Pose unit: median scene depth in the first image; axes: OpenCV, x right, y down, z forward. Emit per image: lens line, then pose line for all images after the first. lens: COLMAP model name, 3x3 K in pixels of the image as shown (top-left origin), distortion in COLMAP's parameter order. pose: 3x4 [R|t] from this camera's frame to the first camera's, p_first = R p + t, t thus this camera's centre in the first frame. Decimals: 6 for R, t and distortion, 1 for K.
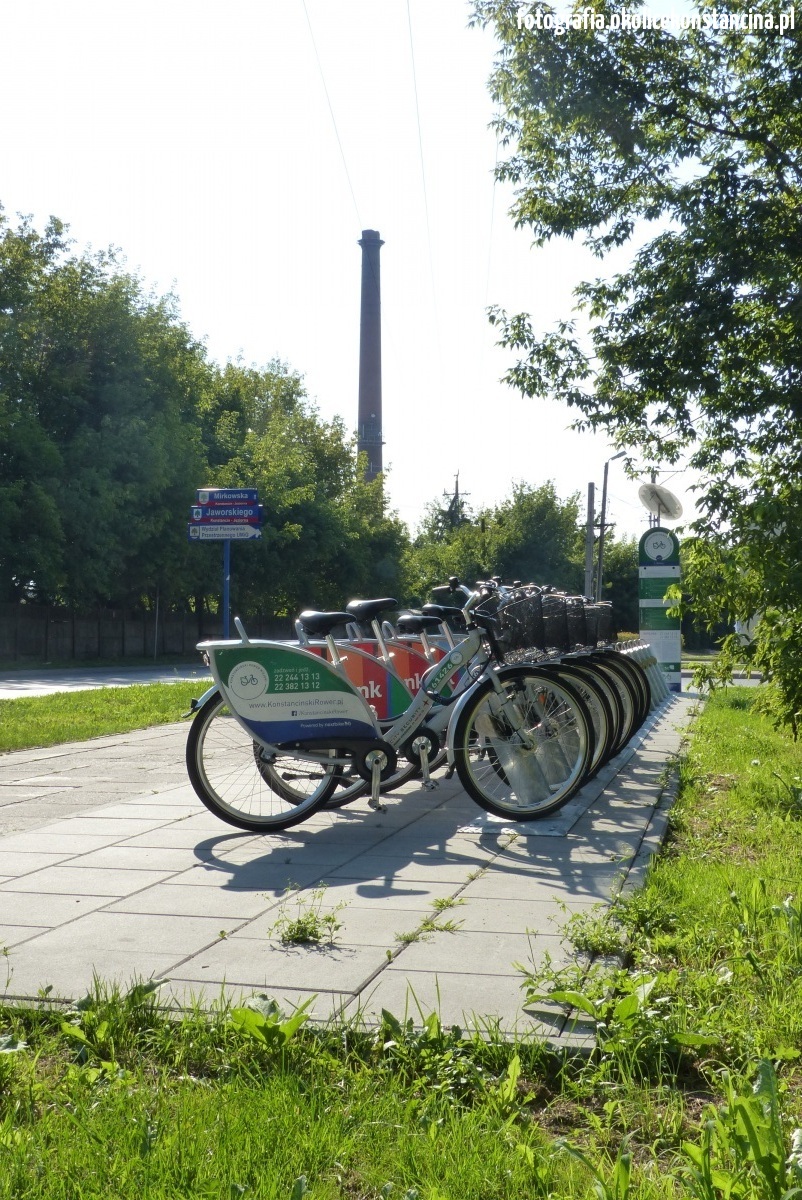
lens RADIAL K [[1507.1, 0, 402.4], [0, 1507.1, 600.6], [0, 0, 1]] dist [-0.013184, 0.000000]
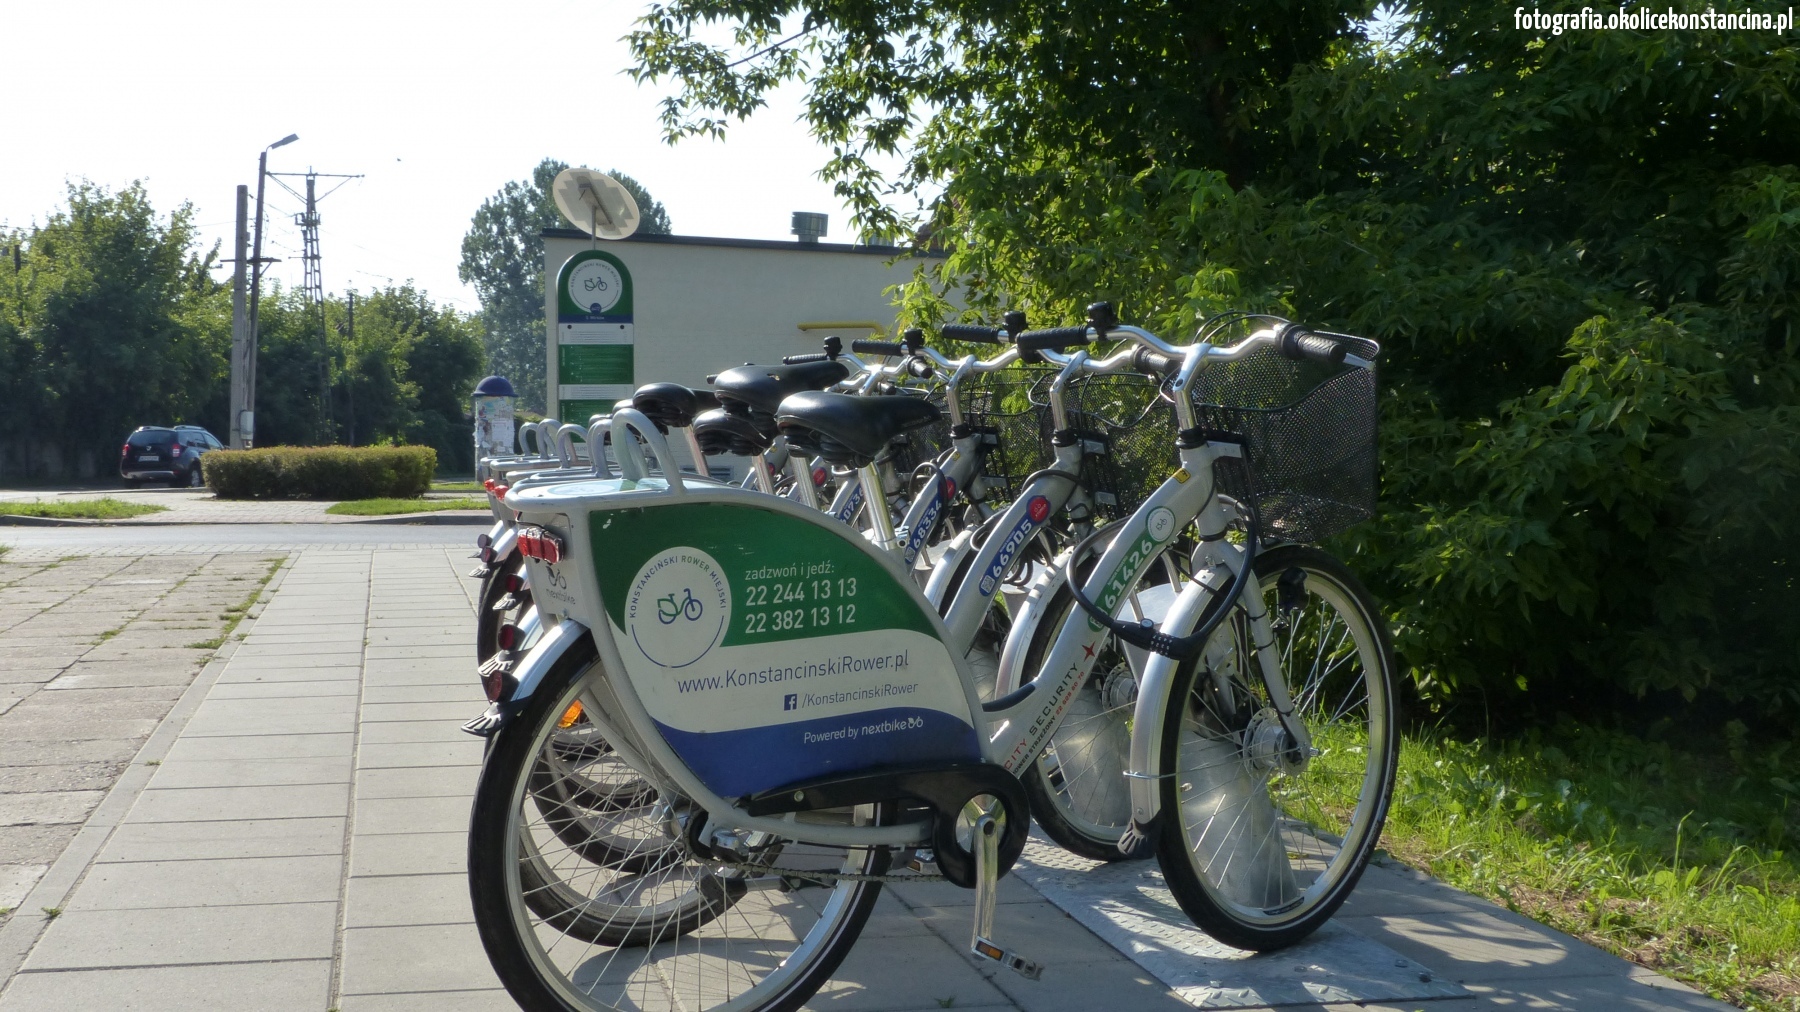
lens RADIAL K [[2413.7, 0, 894.9], [0, 2413.7, 508.3], [0, 0, 1]] dist [-0.020896, 0.000000]
pose [[0.909859, -0.011599, 0.414755, -0.129171], [-0.007972, 0.998936, 0.045423, 0.004279], [-0.414841, -0.044635, 0.908799, 0.249468]]
